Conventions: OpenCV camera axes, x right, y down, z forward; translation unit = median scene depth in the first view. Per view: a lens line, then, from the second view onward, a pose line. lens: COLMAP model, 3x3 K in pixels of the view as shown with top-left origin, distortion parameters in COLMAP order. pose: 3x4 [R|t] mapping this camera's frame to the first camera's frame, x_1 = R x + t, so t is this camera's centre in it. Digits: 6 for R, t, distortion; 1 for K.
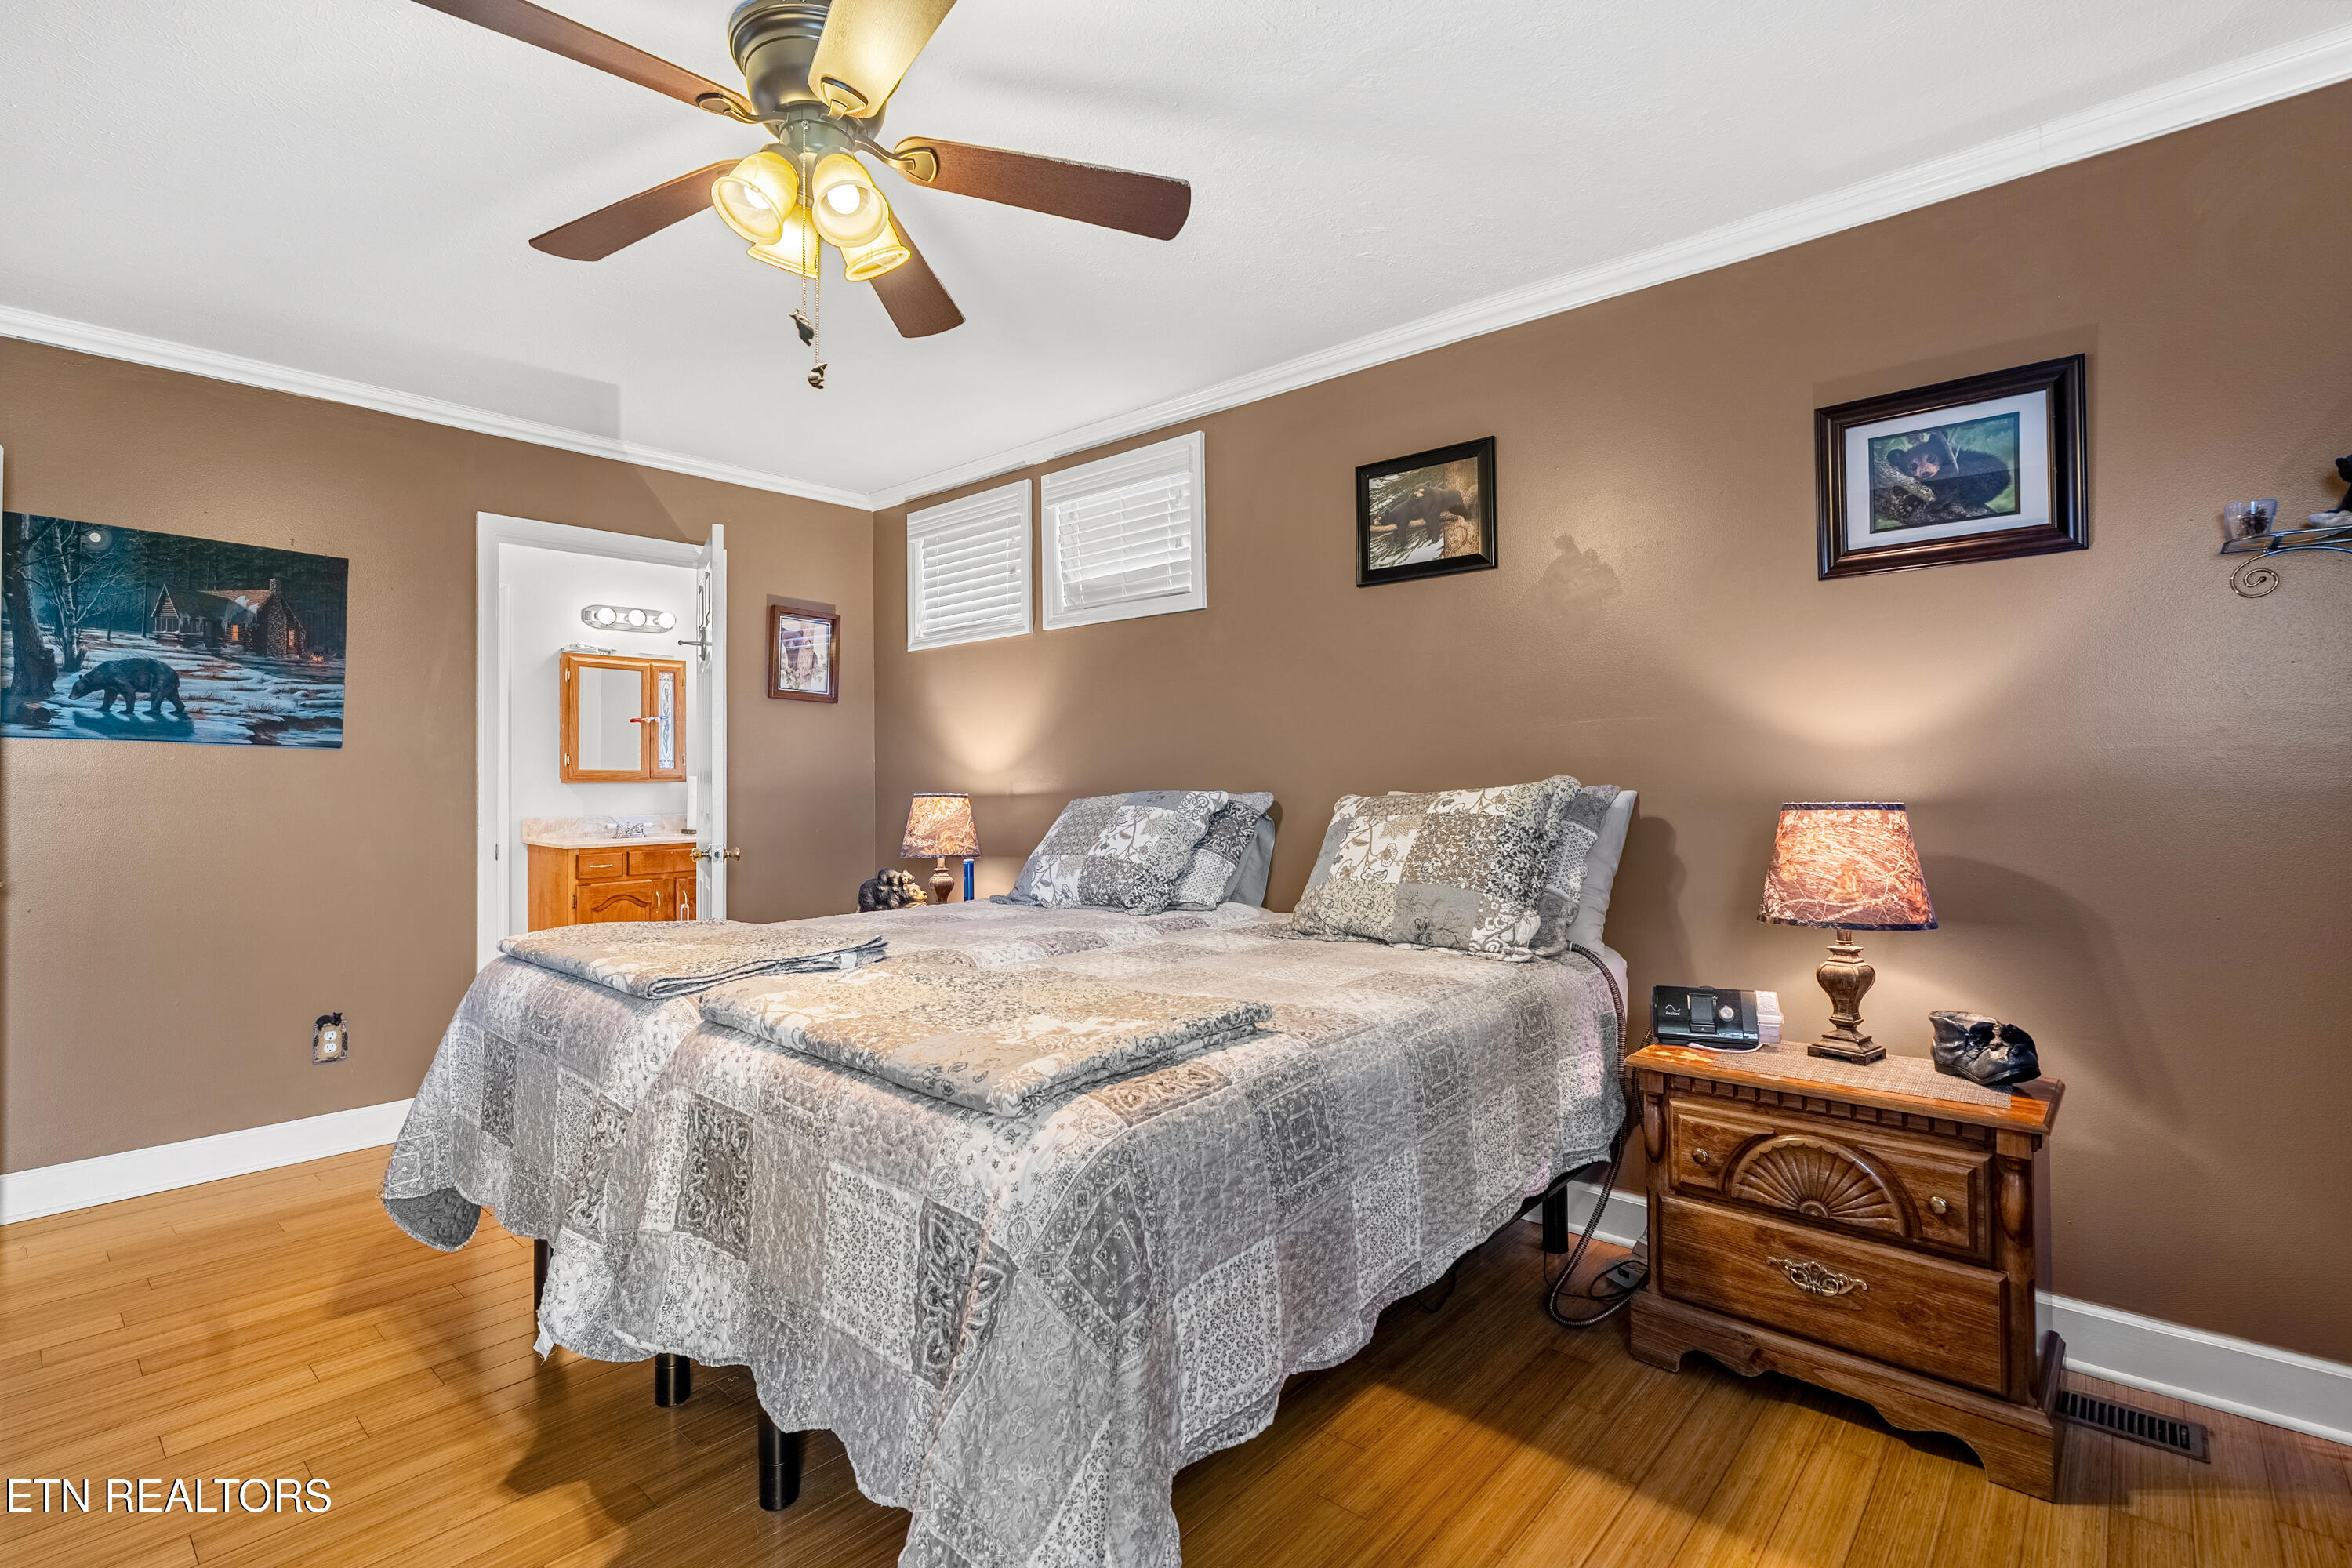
lens RADIAL K [[1076.8, 0, 1162.9], [0, 1076.8, 777.2], [0, 0, 1]] dist [-0.006210, 0.000509]
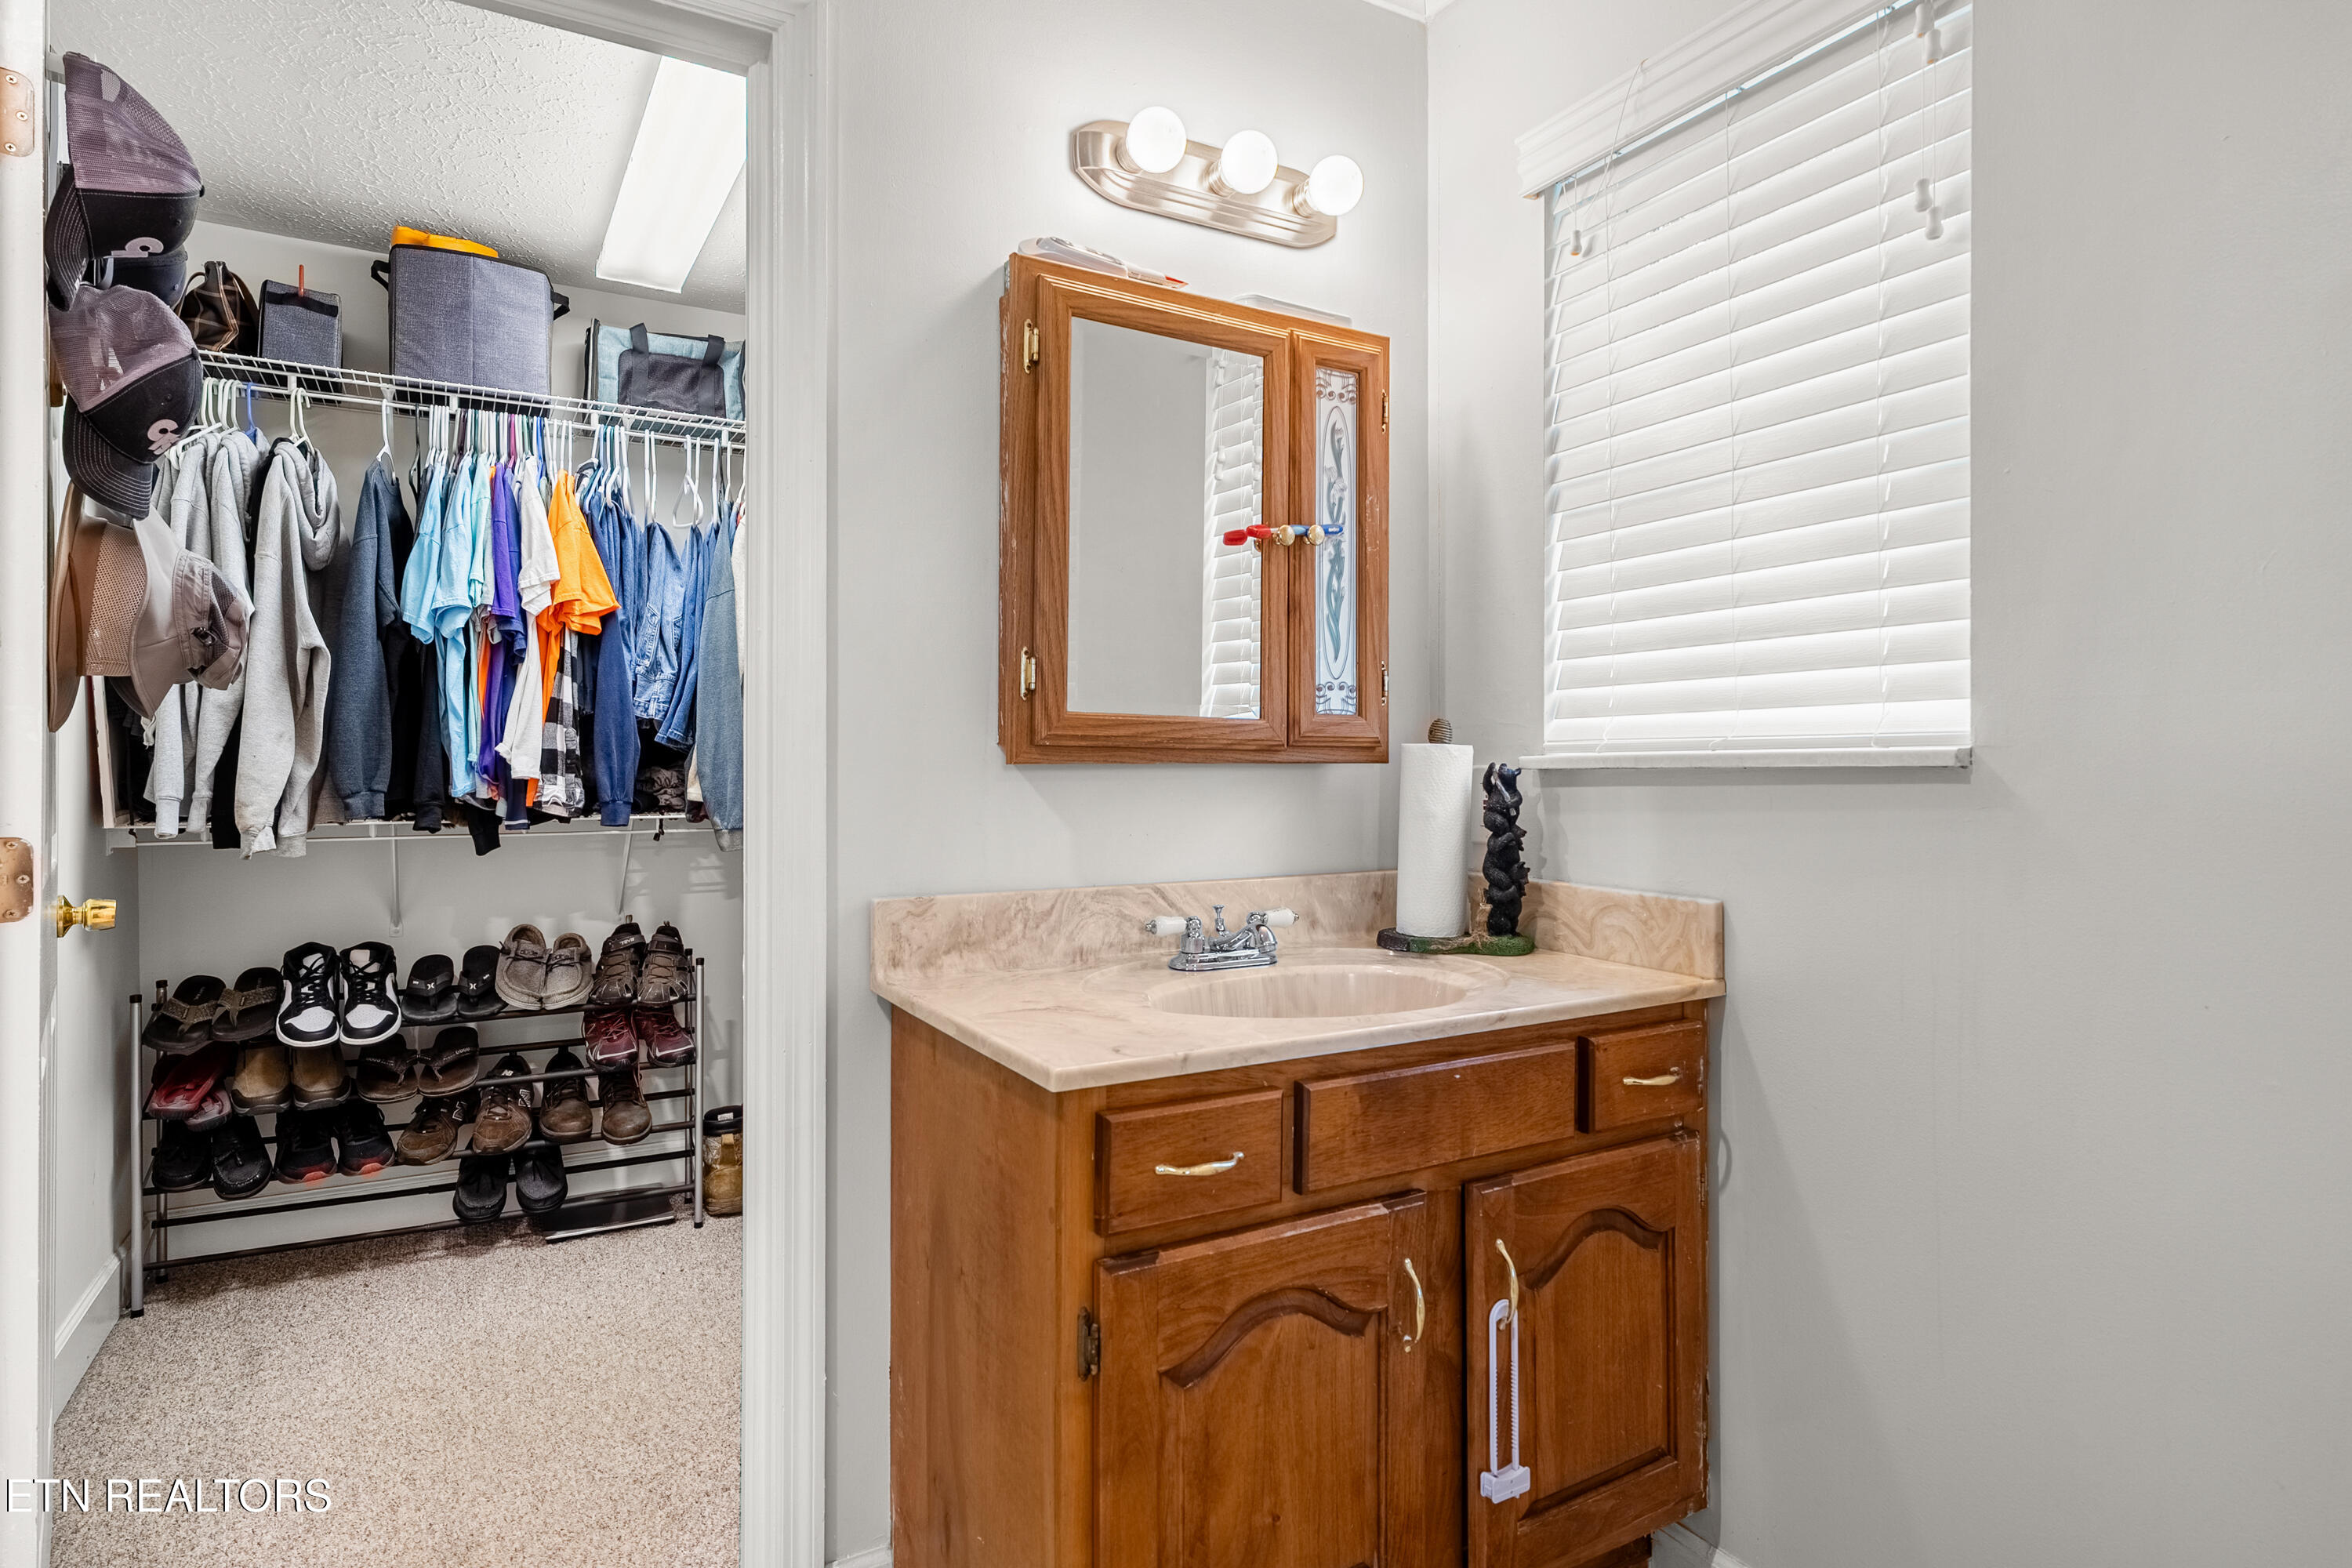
lens RADIAL K [[1278.3, 0, 1177.4], [0, 1278.3, 778.9], [0, 0, 1]] dist [-0.002136, 0.000611]
pose [[0.947124, 0.011086, -0.320675, -0.418085], [-0.006850, 0.999874, 0.014335, 0.004563], [0.320793, -0.011380, 0.947081, 0.714311]]
